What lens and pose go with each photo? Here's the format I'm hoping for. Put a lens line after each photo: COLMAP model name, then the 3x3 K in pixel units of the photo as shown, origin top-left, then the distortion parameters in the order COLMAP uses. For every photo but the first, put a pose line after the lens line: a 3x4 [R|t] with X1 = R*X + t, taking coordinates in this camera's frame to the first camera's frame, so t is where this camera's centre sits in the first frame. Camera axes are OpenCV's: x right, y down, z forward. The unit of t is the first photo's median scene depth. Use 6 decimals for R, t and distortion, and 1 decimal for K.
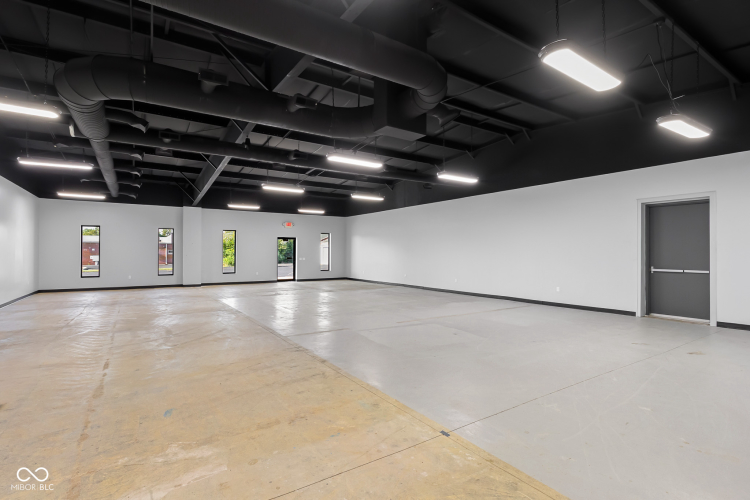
lens RADIAL K [[360.0, 0, 375.0], [0, 360.0, 250.0], [0, 0, 1]] dist [0.000784, 0.000184]
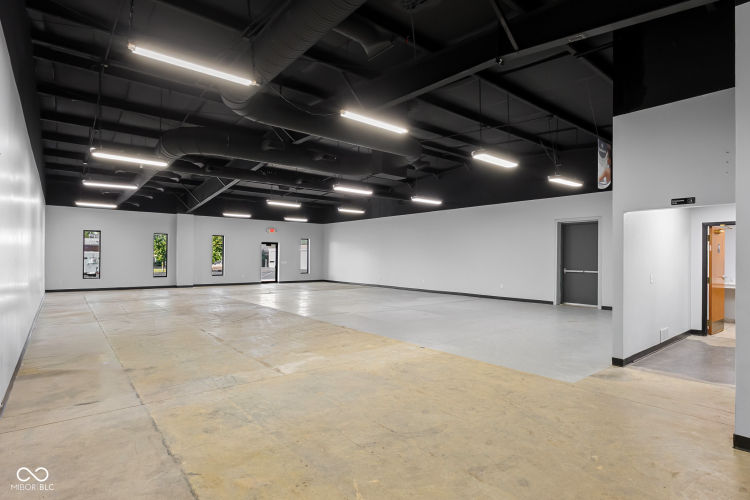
lens RADIAL K [[385.6, 0, 375.0], [0, 385.6, 250.0], [0, 0, 1]] dist [-0.000724, -0.000147]
pose [[0.994754, 0.007260, 0.102037, -0.070100], [-0.006217, 0.999925, -0.010534, -0.002983], [-0.102106, 0.009844, 0.994725, -0.268940]]
